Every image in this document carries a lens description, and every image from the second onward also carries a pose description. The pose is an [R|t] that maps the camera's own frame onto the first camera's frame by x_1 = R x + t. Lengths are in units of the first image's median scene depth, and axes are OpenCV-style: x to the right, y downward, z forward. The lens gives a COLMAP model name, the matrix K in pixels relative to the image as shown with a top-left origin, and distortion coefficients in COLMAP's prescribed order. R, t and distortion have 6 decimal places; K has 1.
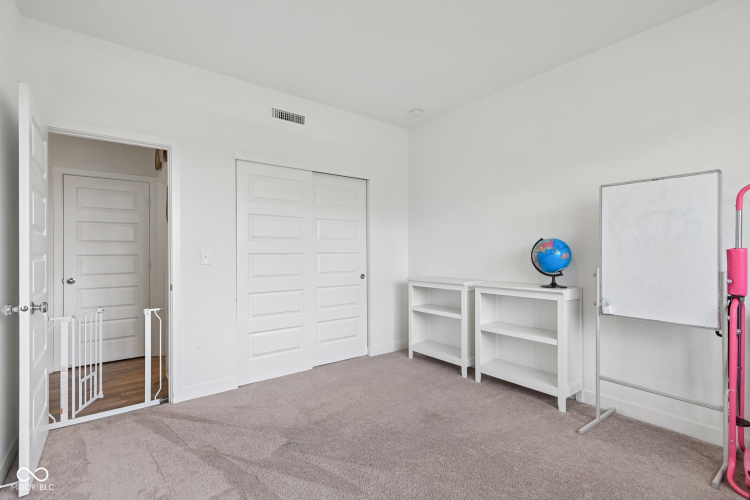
lens RADIAL K [[350.9, 0, 367.1], [0, 350.9, 255.7], [0, 0, 1]] dist [-0.013647, -0.000324]
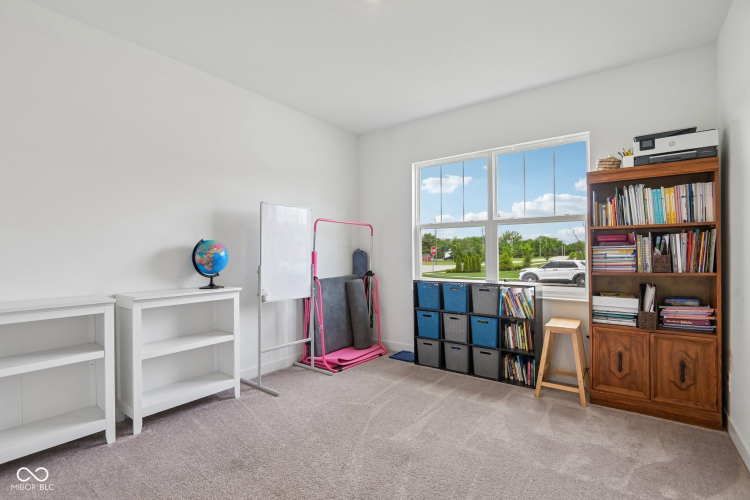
lens RADIAL K [[350.9, 0, 367.1], [0, 350.9, 255.7], [0, 0, 1]] dist [-0.013647, -0.000324]
pose [[-0.288625, -0.003968, 0.957434, -0.572317], [0.010557, 0.999917, 0.007327, -0.006685], [-0.957384, 0.012222, -0.288559, 0.848675]]
